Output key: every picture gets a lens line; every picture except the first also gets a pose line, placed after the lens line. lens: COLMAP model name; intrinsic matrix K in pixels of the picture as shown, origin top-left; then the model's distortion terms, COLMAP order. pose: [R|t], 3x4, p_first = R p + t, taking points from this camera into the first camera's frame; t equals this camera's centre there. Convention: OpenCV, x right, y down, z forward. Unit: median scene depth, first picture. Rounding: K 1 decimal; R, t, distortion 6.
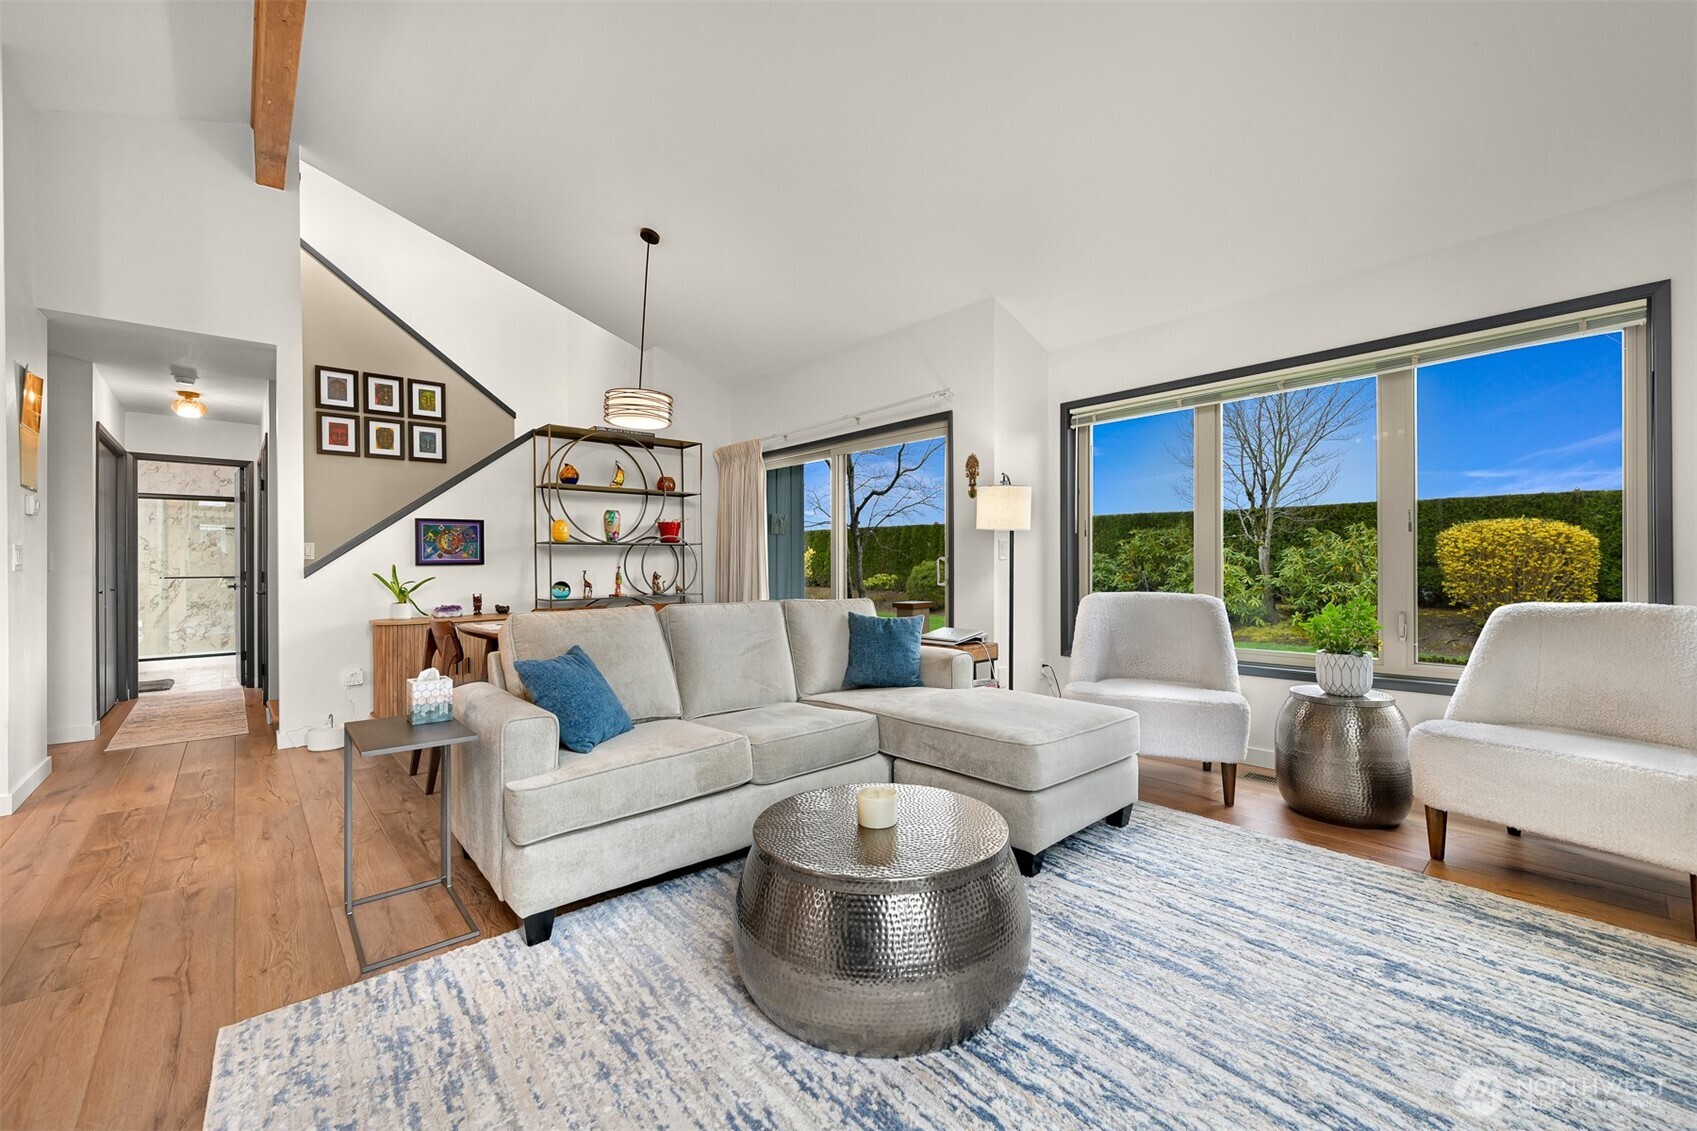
lens RADIAL K [[683.8, 0, 859.5], [0, 683.8, 562.6], [0, 0, 1]] dist [-0.001363, -0.000360]
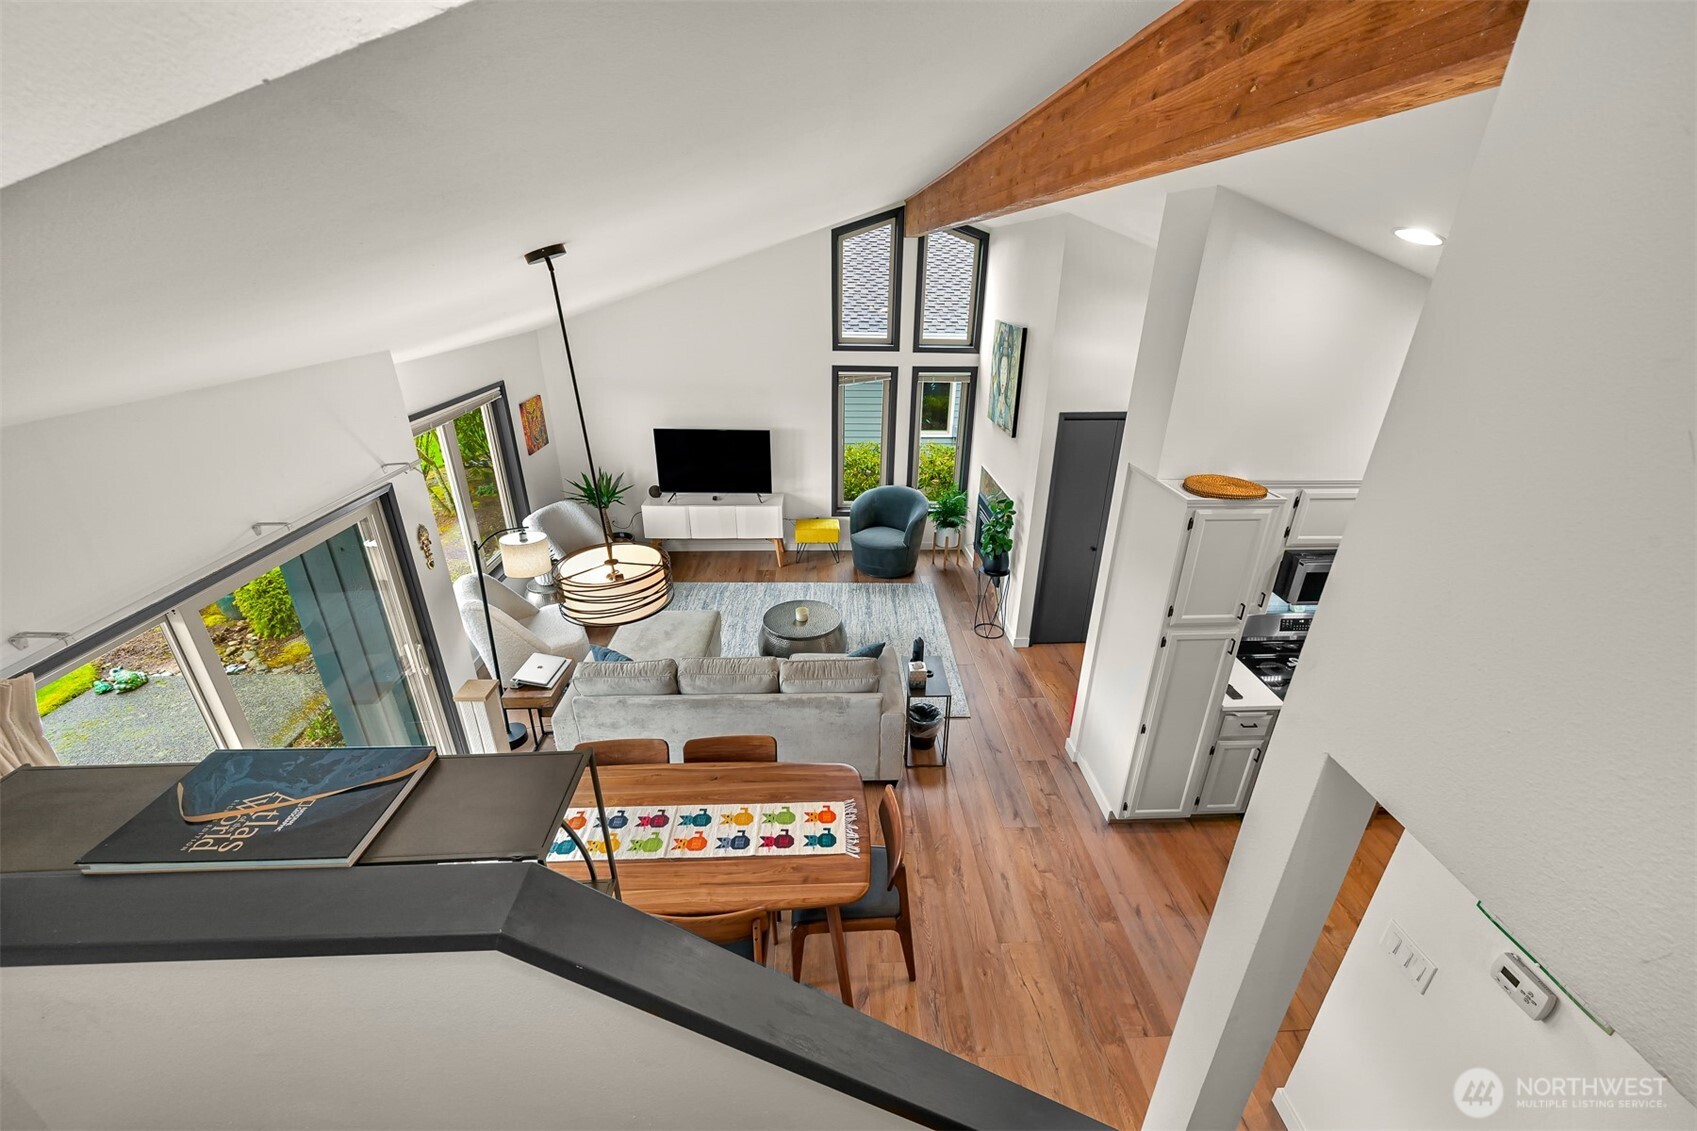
lens RADIAL K [[671.8, 0, 853.8], [0, 671.8, 561.2], [0, 0, 1]] dist [-0.000124, -0.000111]
pose [[-0.773460, -0.254572, 0.580477, -0.704048], [-0.007358, 0.919346, 0.393381, -0.405522], [-0.633803, 0.299993, -0.712950, 1.105393]]
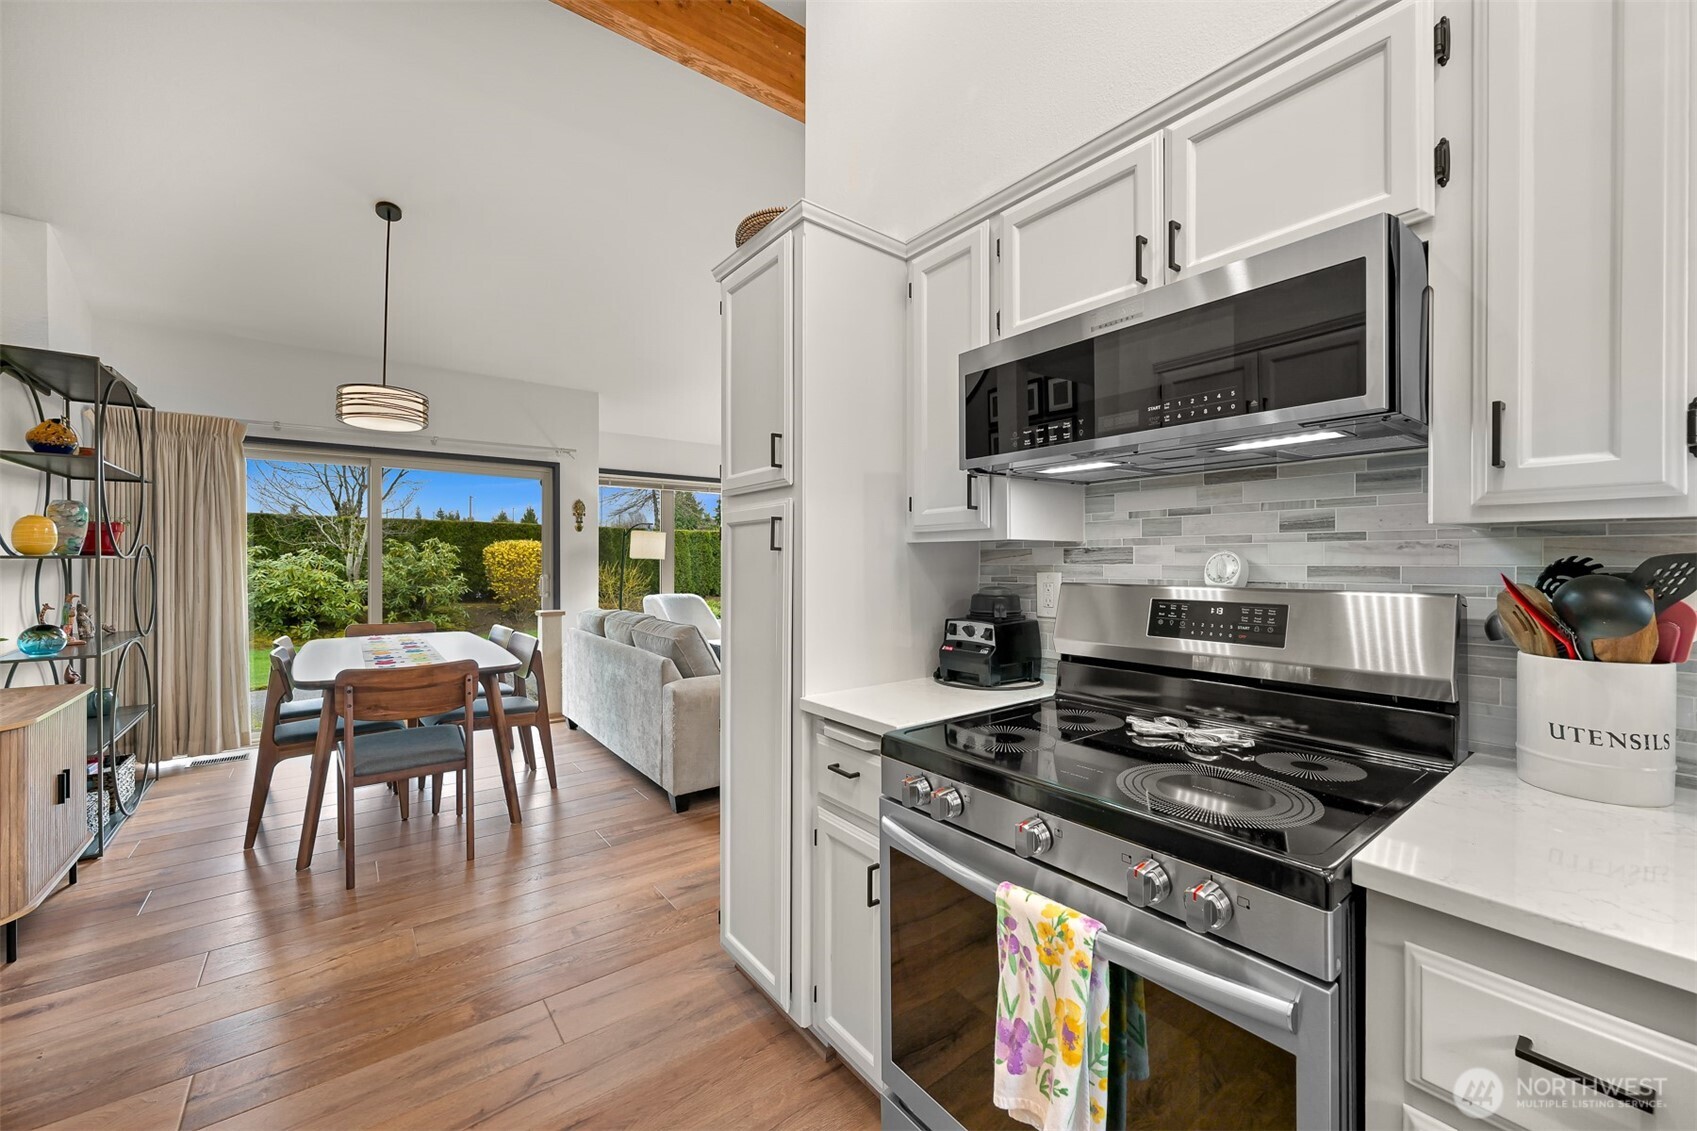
lens RADIAL K [[660.7, 0, 857.7], [0, 660.7, 565.4], [0, 0, 1]] dist [-0.000997, 0.000135]
pose [[0.071674, 0.000132, 0.997428, -0.956366], [-0.005614, 0.999984, 0.000271, -0.025824], [-0.997412, -0.005619, 0.071674, 0.298192]]
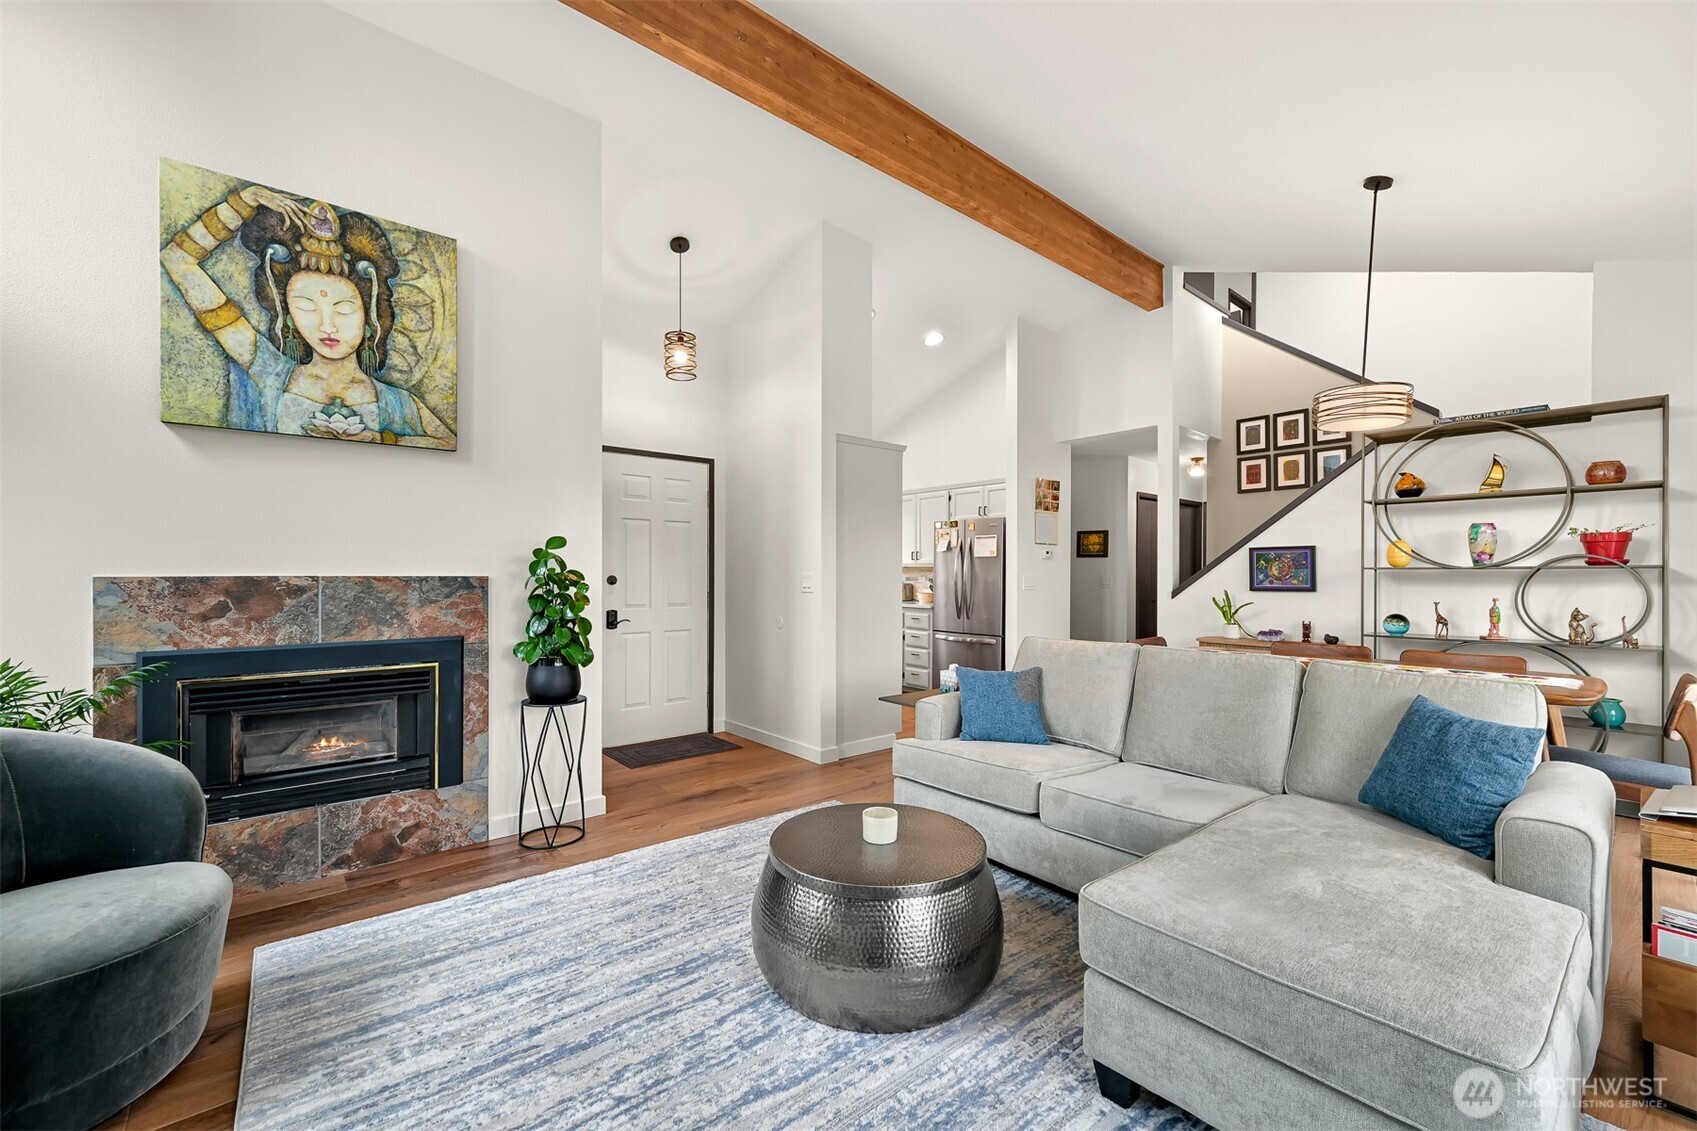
lens RADIAL K [[689.2, 0, 846.5], [0, 689.2, 573.4], [0, 0, 1]] dist [-0.000960, -0.000085]
pose [[-0.030773, 0.007748, -0.999496, 0.441766], [0.000608, 0.999970, 0.007733, -0.030360], [0.999526, -0.000370, -0.030777, 0.359510]]
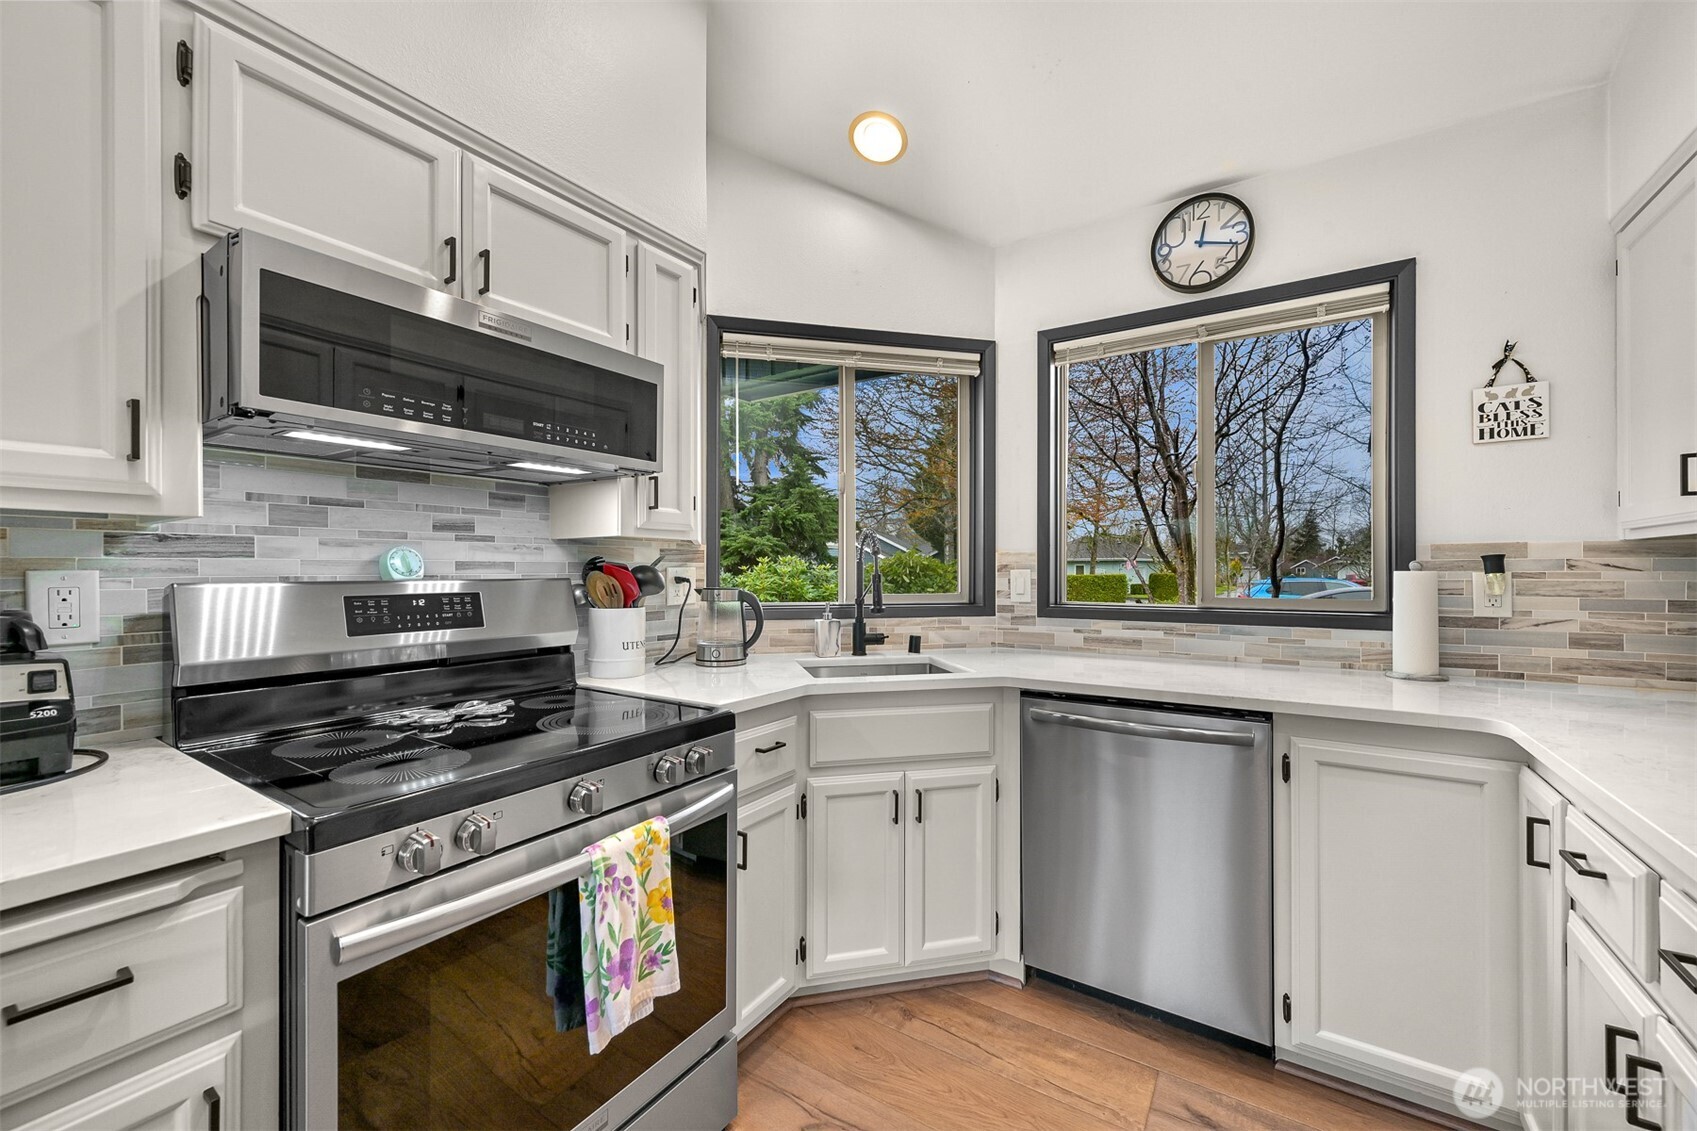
lens RADIAL K [[663.3, 0, 853.8], [0, 663.3, 569.9], [0, 0, 1]] dist [-0.002299, 0.000437]
pose [[-0.965857, 0.008049, -0.258949, -0.780343], [0.008882, 0.999958, -0.002046, -0.019748], [0.258922, -0.004276, -0.965889, 0.502156]]
